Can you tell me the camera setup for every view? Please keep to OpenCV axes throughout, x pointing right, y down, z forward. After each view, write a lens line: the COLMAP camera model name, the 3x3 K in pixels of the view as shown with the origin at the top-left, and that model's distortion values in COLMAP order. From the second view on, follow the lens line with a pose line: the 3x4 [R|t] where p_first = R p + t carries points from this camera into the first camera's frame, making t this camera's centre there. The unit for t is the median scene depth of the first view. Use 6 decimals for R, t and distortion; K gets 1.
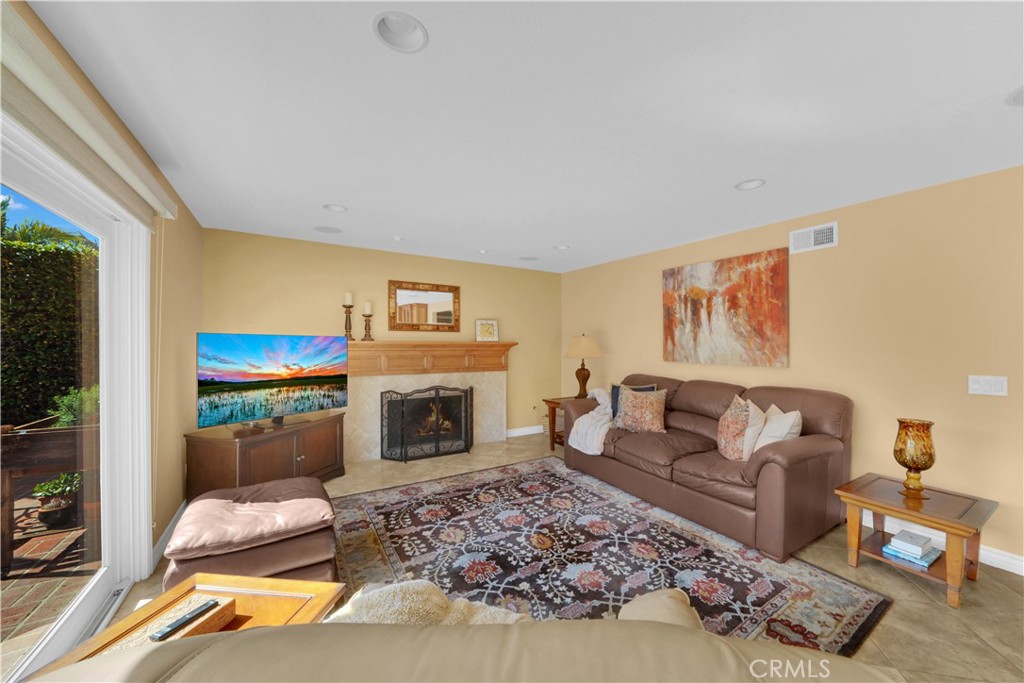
lens RADIAL K [[371.8, 0, 517.2], [0, 371.8, 343.4], [0, 0, 1]] dist [-0.030171, 0.002634]
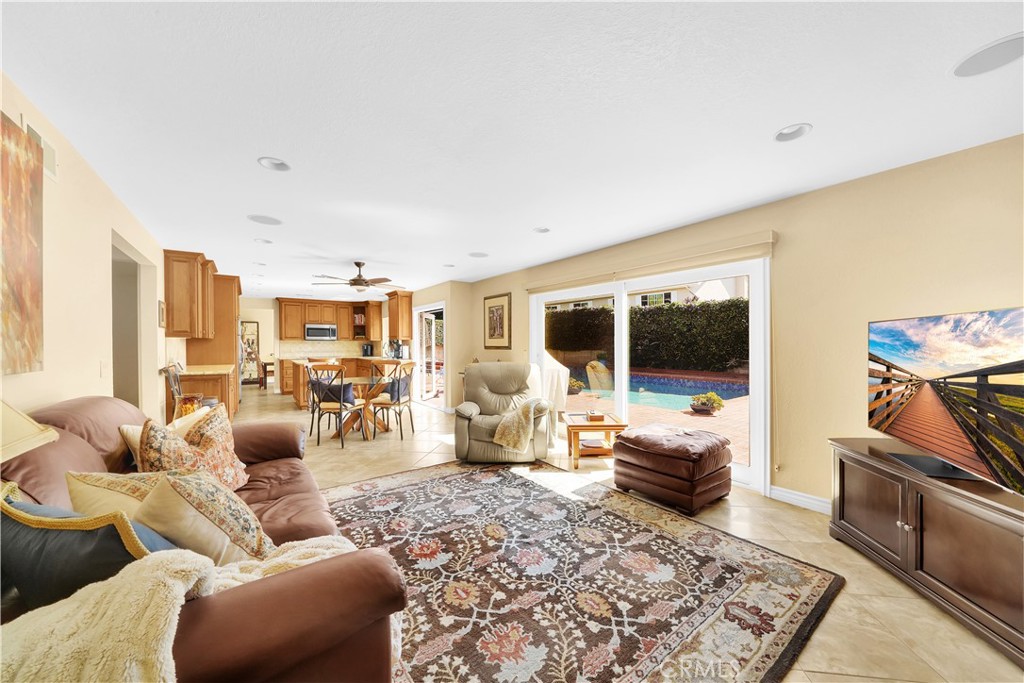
lens RADIAL K [[371.8, 0, 503.5], [0, 371.8, 342.0], [0, 0, 1]] dist [-0.030171, 0.002634]
pose [[-0.996822, -0.004863, -0.079513, 0.097810], [-0.004060, 0.999939, -0.010263, 0.027455], [0.079558, -0.009908, -0.996781, 1.539434]]
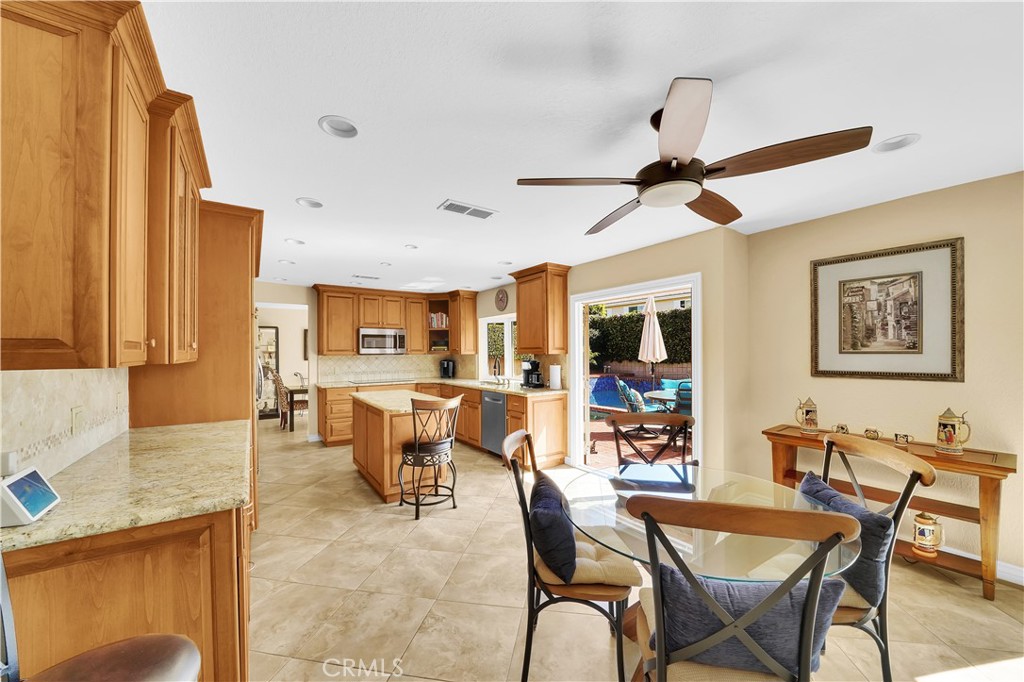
lens RADIAL K [[371.8, 0, 506.3], [0, 371.8, 354.2], [0, 0, 1]] dist [-0.030171, 0.002634]
pose [[-0.997375, 0.000669, -0.072403, 0.838716], [0.000678, 1.000000, -0.000110, -0.010386], [0.072403, -0.000159, -0.997375, 0.365825]]
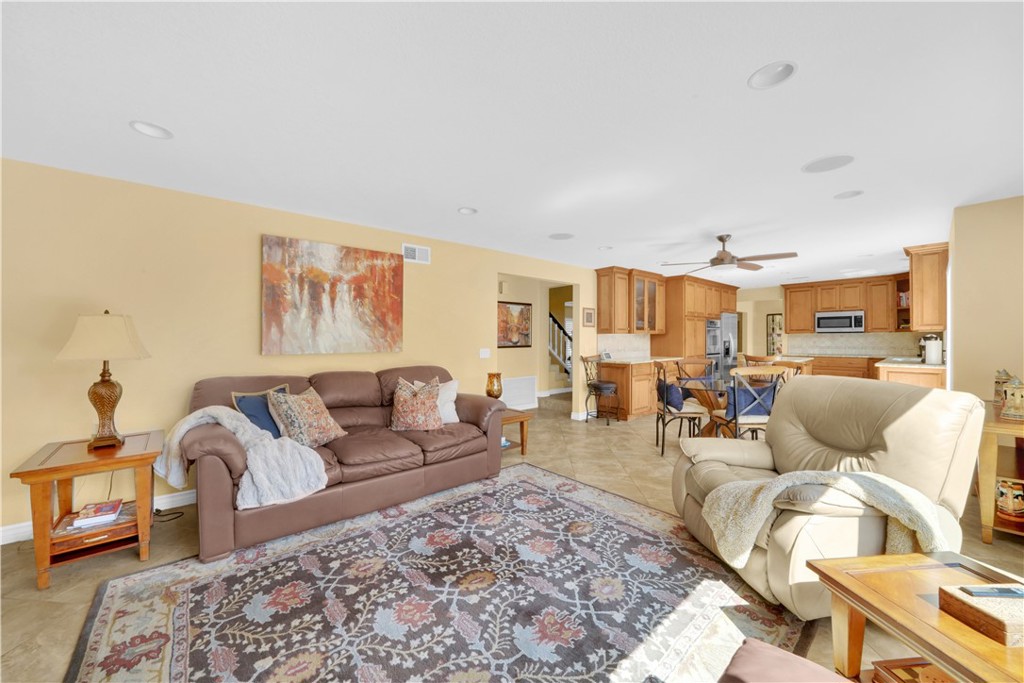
lens RADIAL K [[371.8, 0, 508.4], [0, 371.8, 337.4], [0, 0, 1]] dist [-0.030171, 0.002634]
pose [[-0.155782, -0.002039, 0.987789, -0.550124], [0.000505, 0.999998, 0.002144, 0.014688], [-0.987791, 0.000833, -0.155780, 0.812874]]
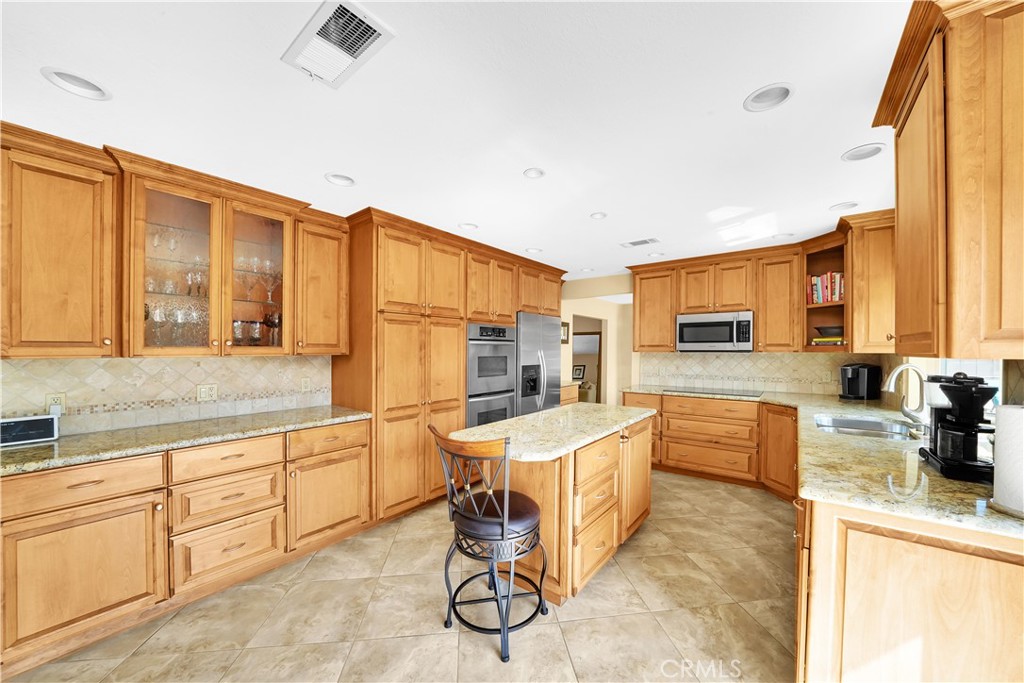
lens RADIAL K [[371.8, 0, 526.5], [0, 371.8, 350.6], [0, 0, 1]] dist [-0.030171, 0.002634]
pose [[-0.383719, -0.007407, 0.923420, 0.431574], [-0.003922, 0.999972, 0.006391, -0.018211], [-0.923441, -0.001169, -0.383737, -0.485133]]
